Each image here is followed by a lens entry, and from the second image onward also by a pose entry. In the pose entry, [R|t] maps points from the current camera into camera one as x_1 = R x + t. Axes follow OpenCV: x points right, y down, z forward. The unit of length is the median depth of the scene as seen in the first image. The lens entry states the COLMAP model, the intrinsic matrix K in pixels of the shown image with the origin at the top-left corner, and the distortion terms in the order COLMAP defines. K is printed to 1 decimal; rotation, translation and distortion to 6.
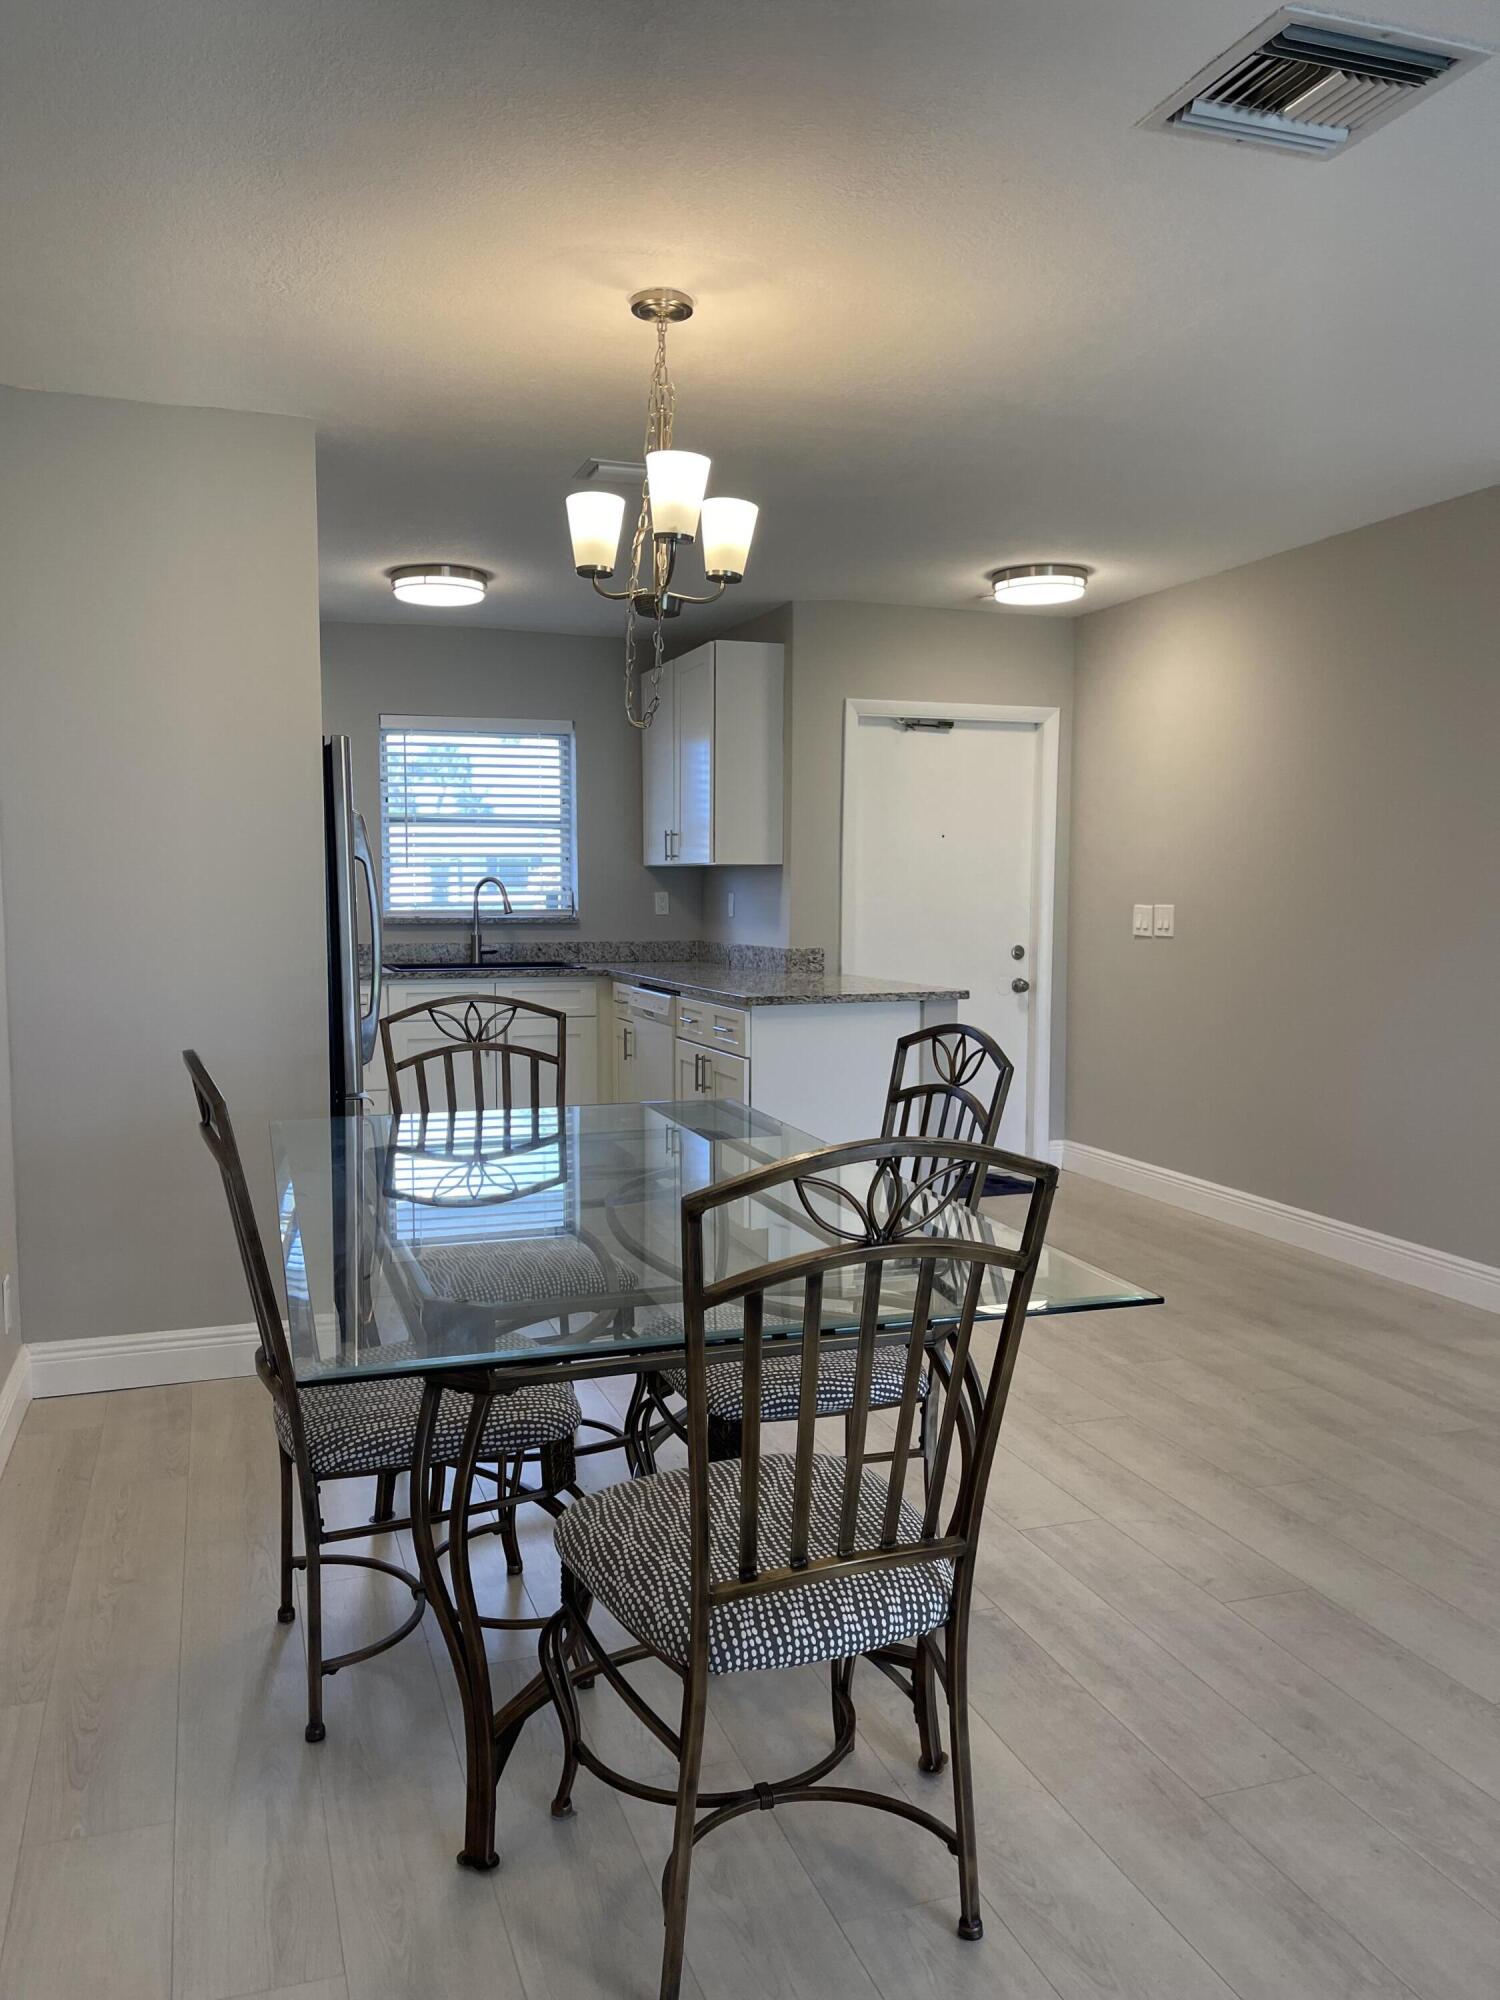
lens RADIAL K [[1517.0, 0, 747.0], [0, 1517.0, 1009.6], [0, 0, 1]] dist [0.070531, -0.087774]
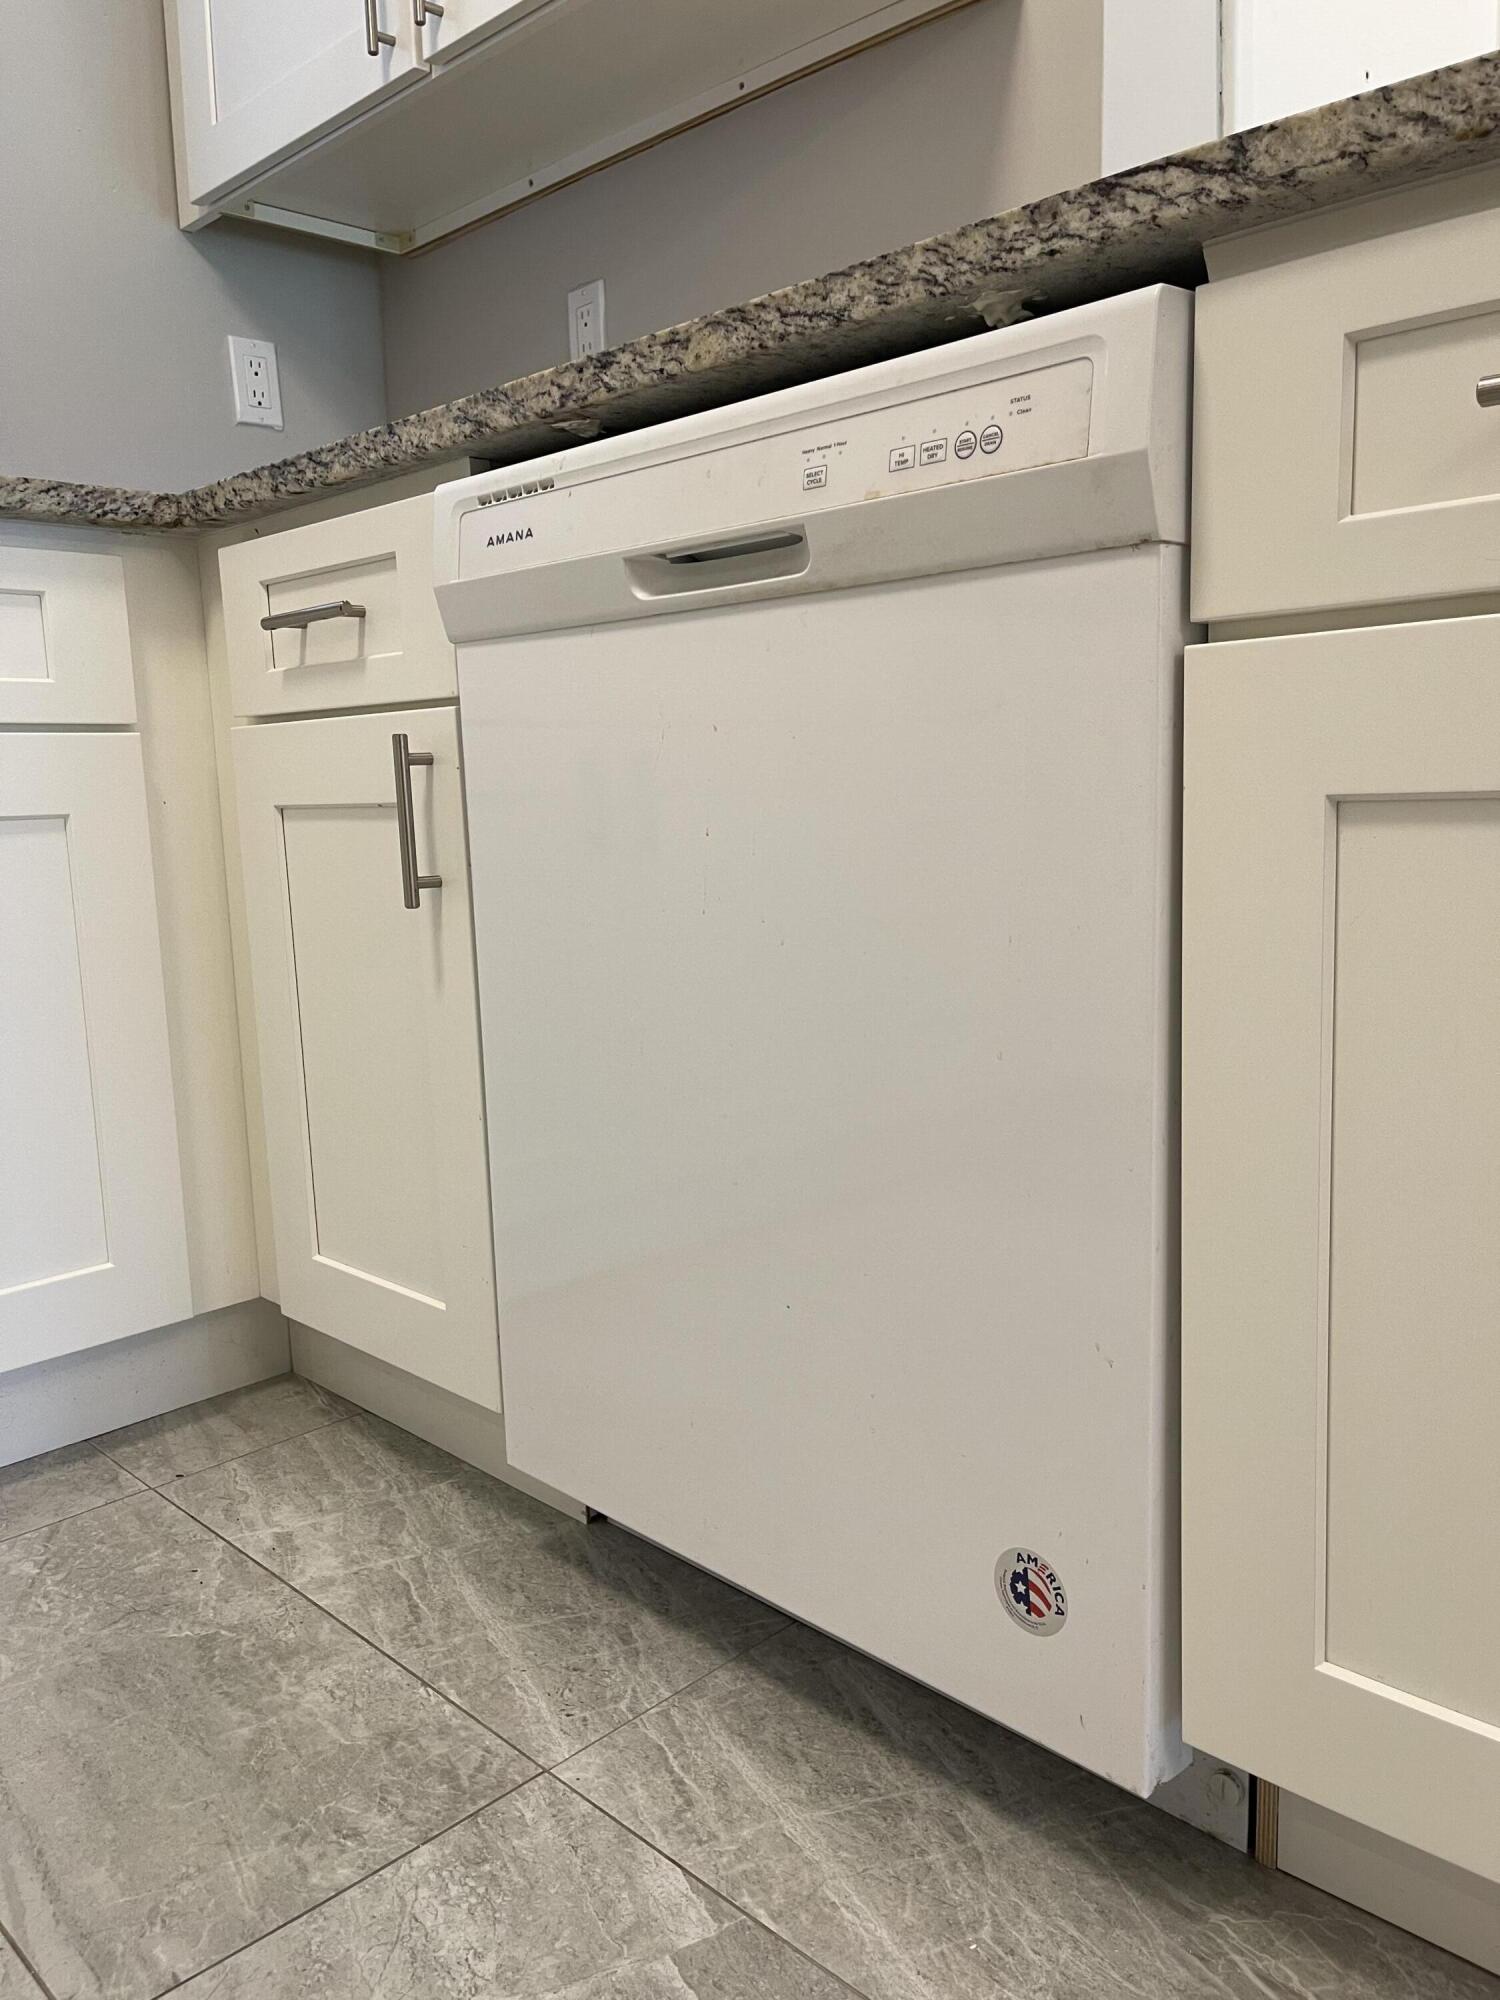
lens RADIAL K [[1523.0, 0, 755.3], [0, 1523.0, 998.4], [0, 0, 1]] dist [0.083555, -0.128079]
pose [[0.899105, -0.092987, 0.427742, -0.218654], [0.066425, 0.994843, 0.076646, 0.057758], [-0.432664, -0.040500, 0.900645, 1.441395]]
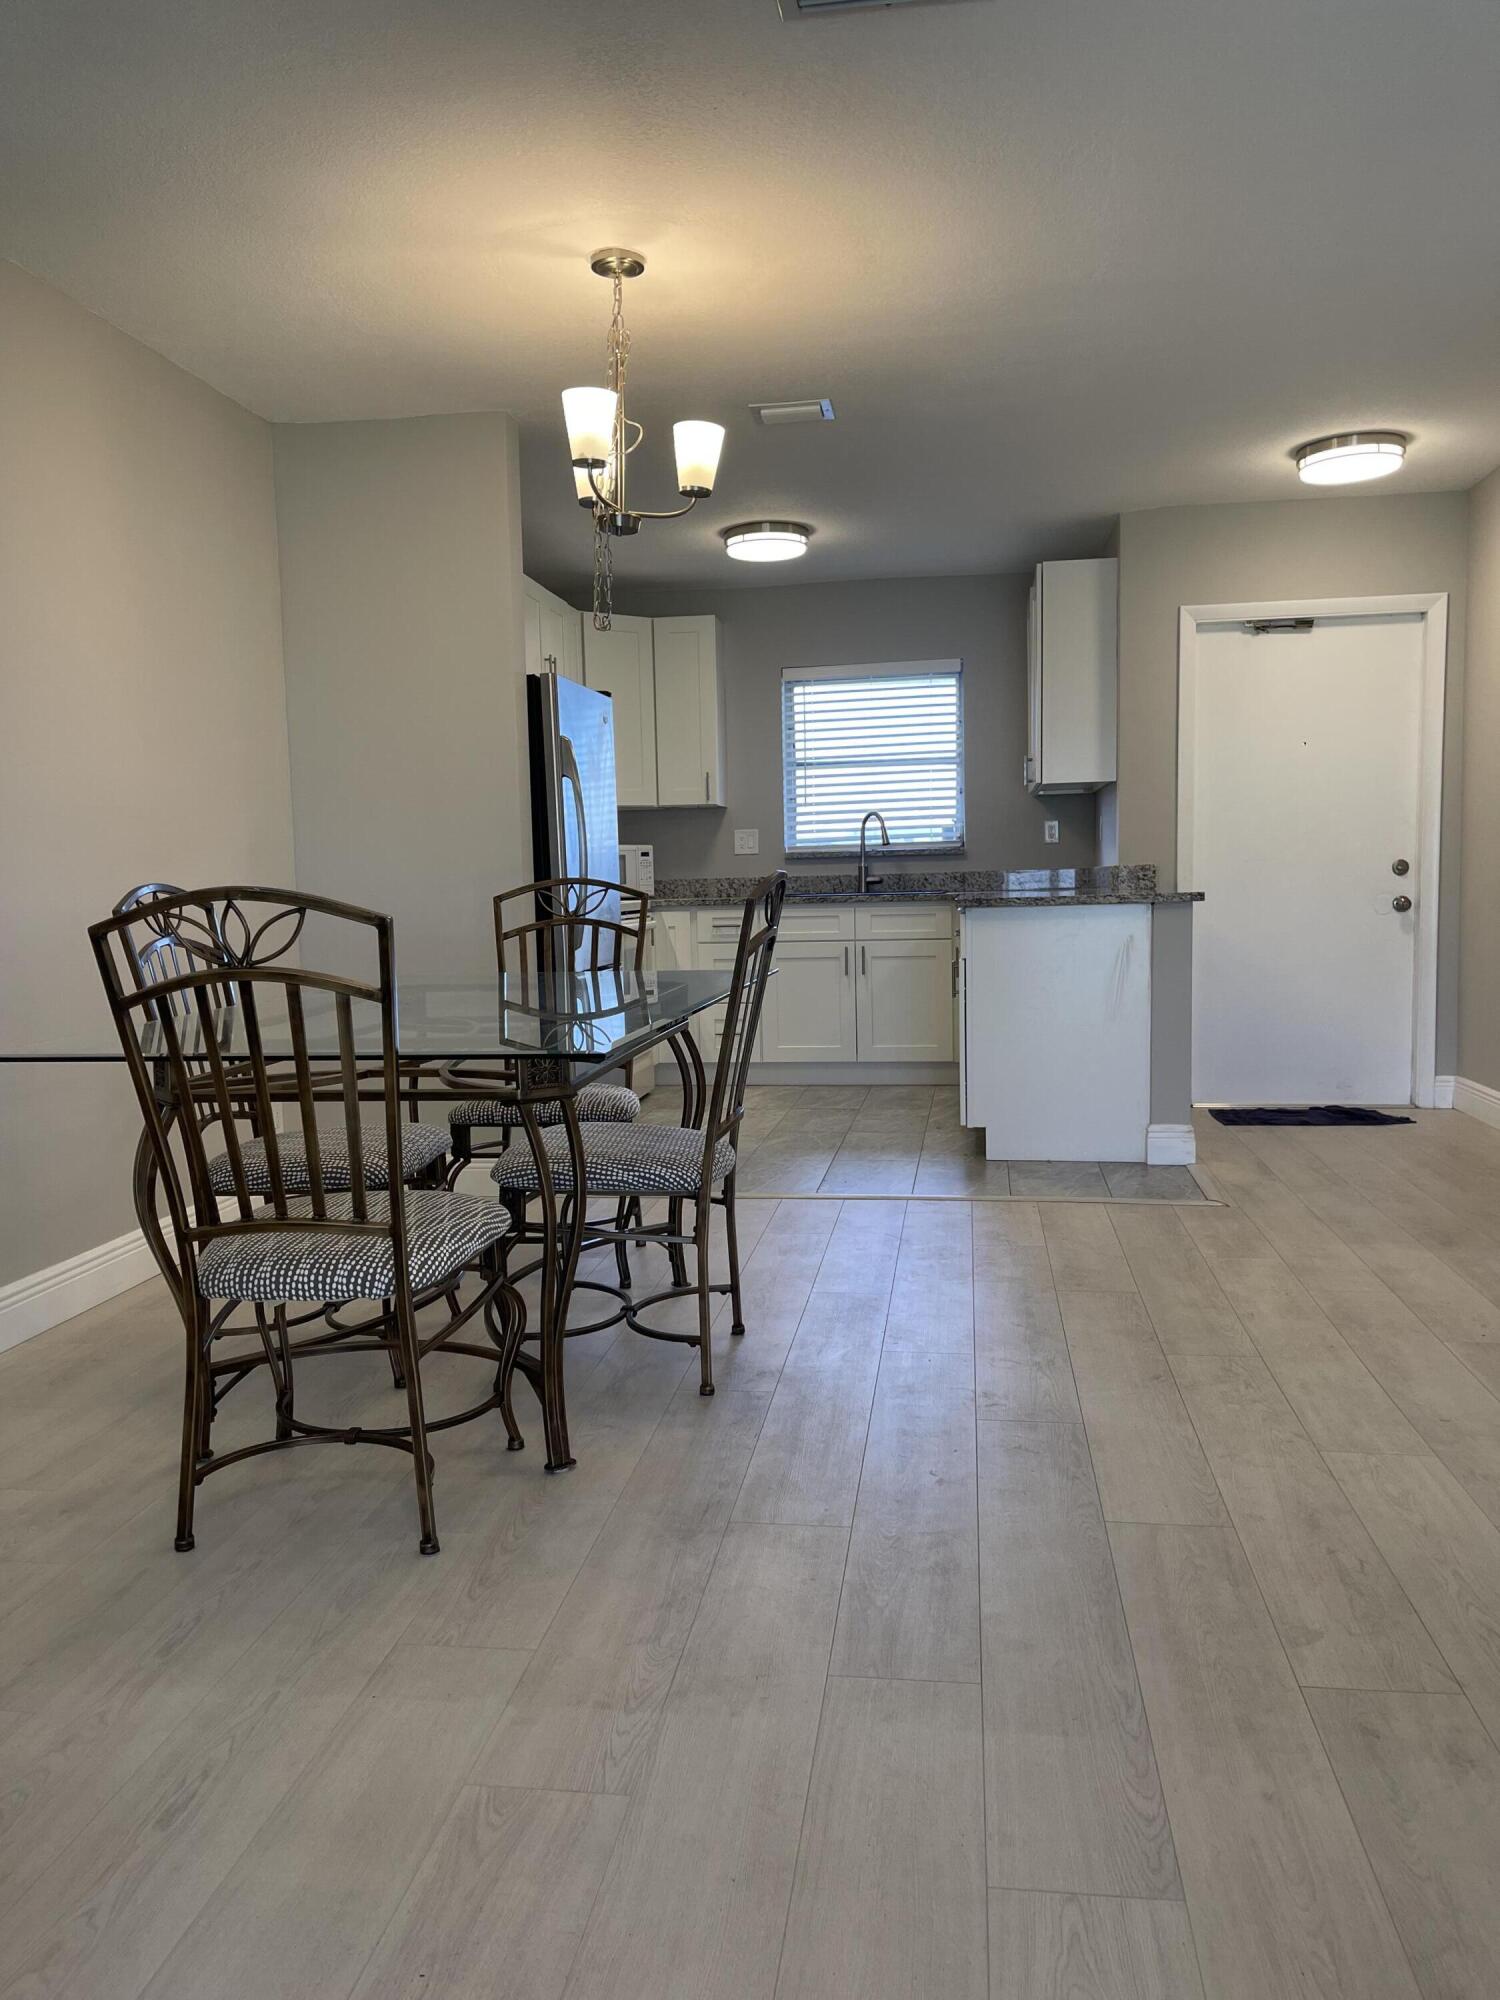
lens RADIAL K [[1515.8, 0, 746.0], [0, 1515.8, 1004.4], [0, 0, 1]] dist [0.070406, -0.087404]
pose [[0.885635, 0.016797, -0.464078, 0.488673], [-0.012825, 0.999849, 0.011715, 0.073268], [0.464205, -0.004424, 0.885717, 0.012532]]
